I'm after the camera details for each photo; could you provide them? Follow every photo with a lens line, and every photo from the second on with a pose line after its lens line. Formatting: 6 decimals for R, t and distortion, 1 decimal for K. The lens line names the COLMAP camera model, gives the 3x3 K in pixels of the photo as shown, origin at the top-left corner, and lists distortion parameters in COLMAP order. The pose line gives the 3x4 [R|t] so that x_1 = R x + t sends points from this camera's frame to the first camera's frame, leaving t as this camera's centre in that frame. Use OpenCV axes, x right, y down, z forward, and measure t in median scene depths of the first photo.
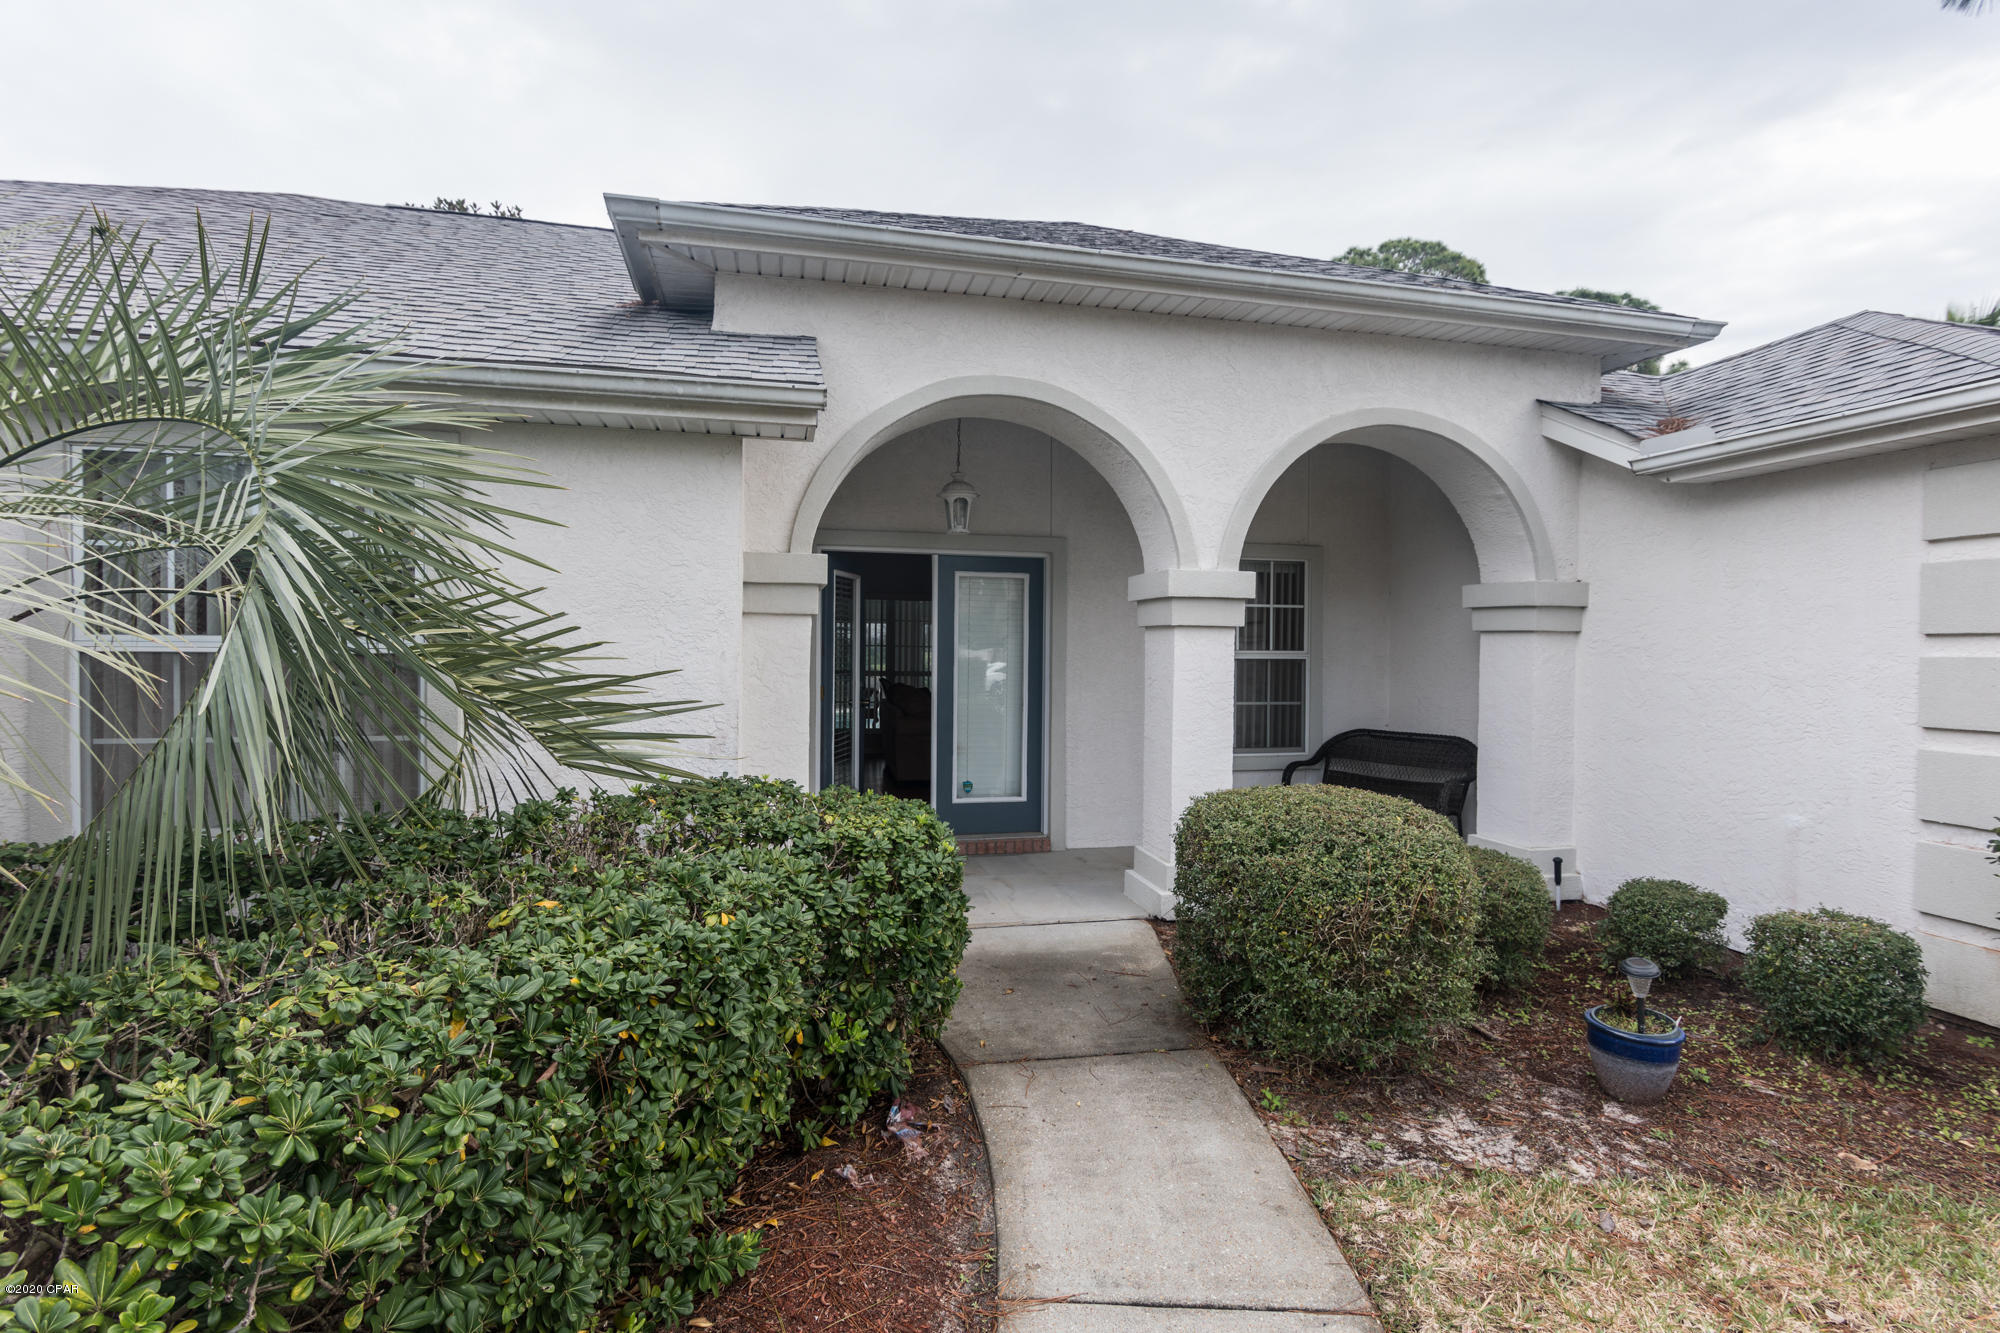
lens RADIAL K [[965.4, 0, 997.1], [0, 965.4, 659.6], [0, 0, 1]] dist [-0.004835, 0.001835]
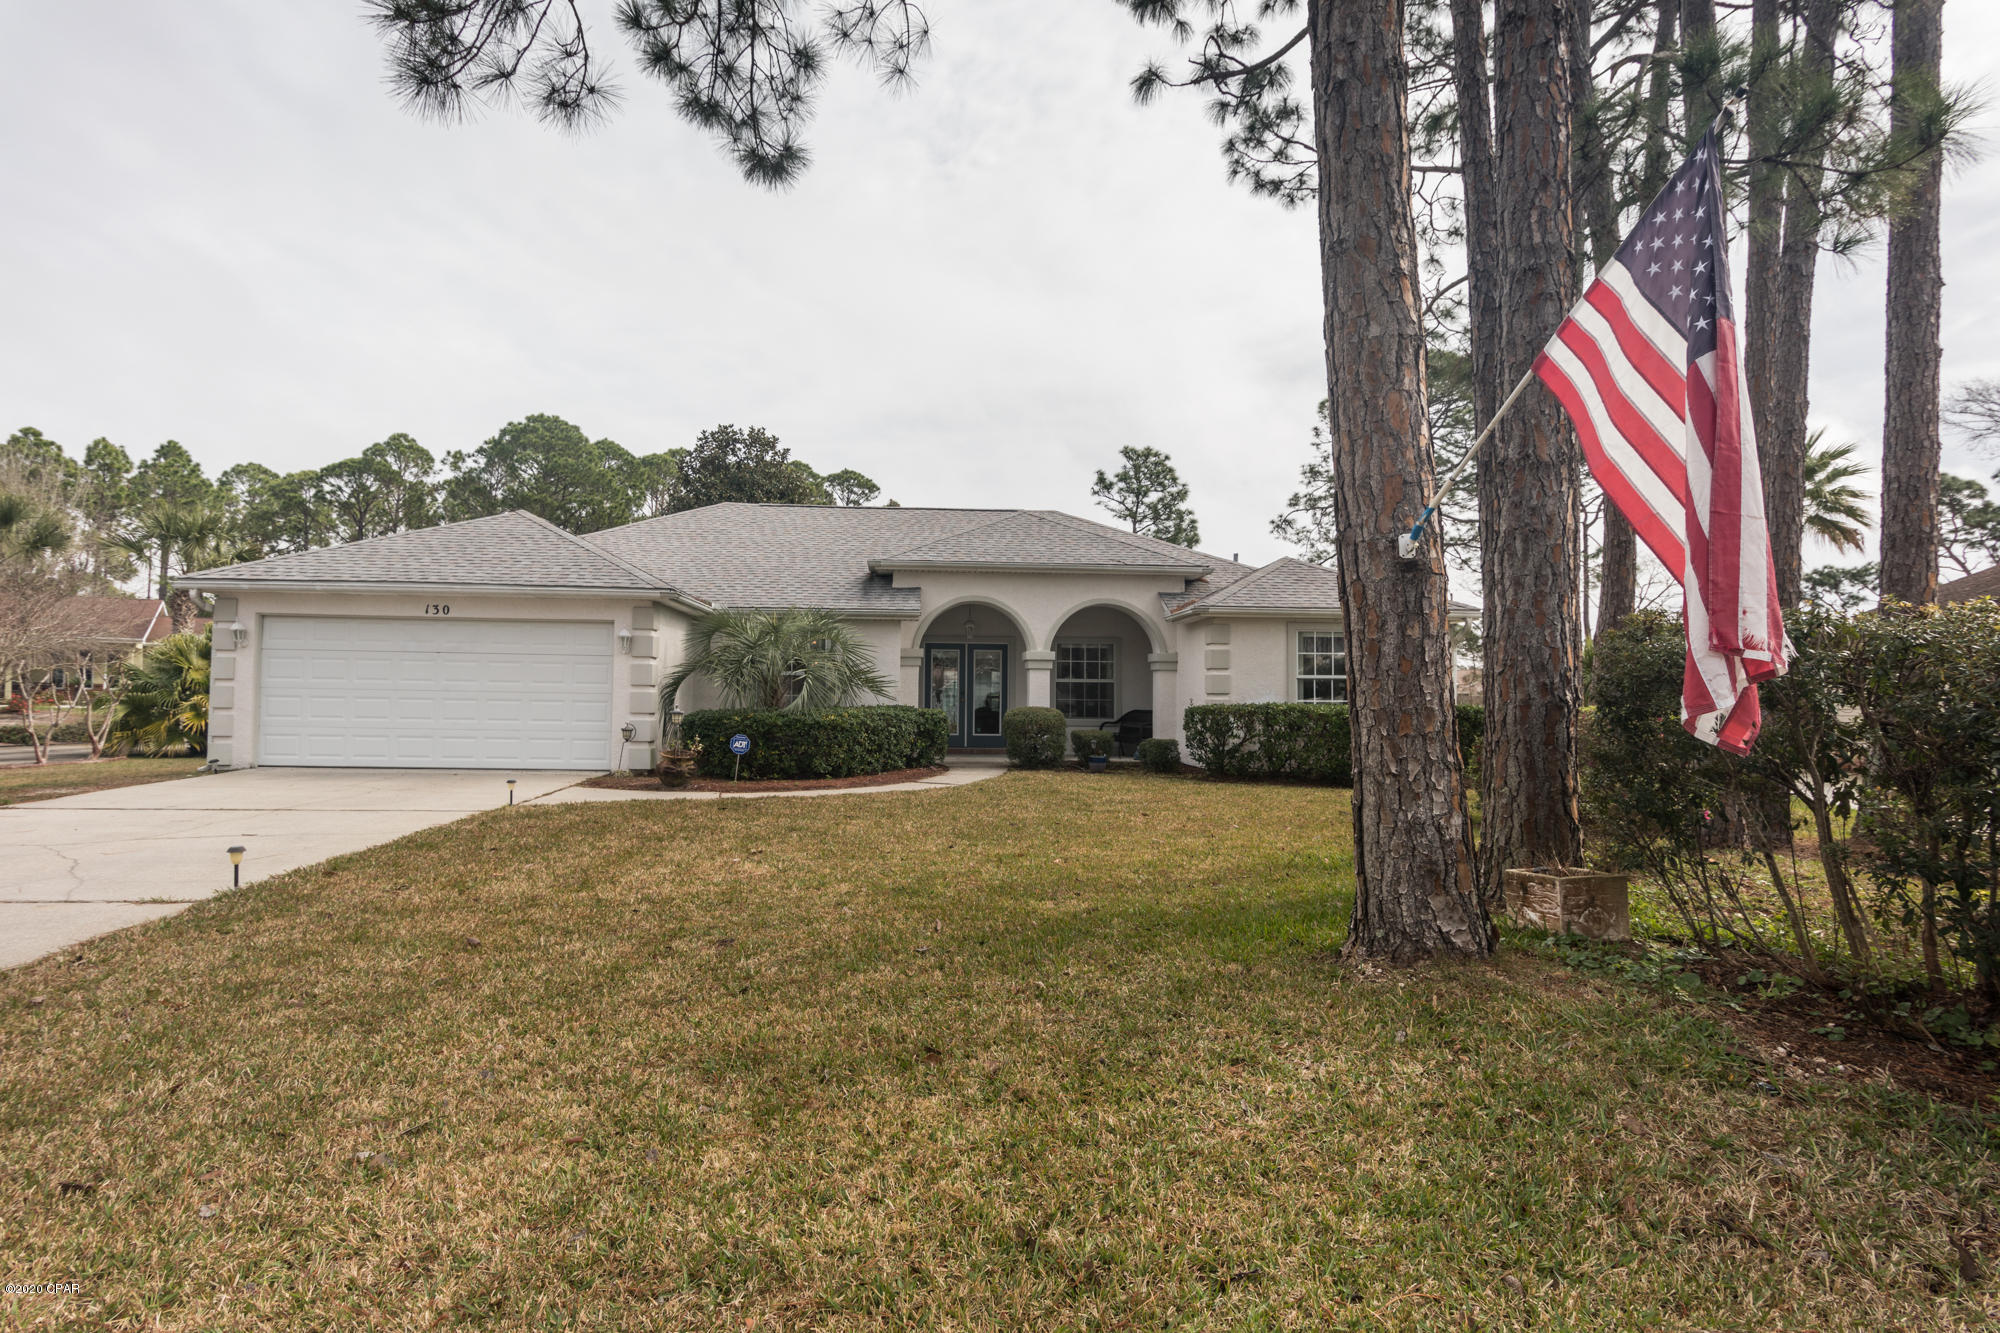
lens RADIAL K [[965.4, 0, 999.2], [0, 965.4, 673.4], [0, 0, 1]] dist [-0.004835, 0.001835]
pose [[0.992246, -0.006217, -0.124135, 0.480378], [0.001502, 0.999275, -0.038044, 0.099441], [0.124282, 0.037563, 0.991536, -2.193514]]
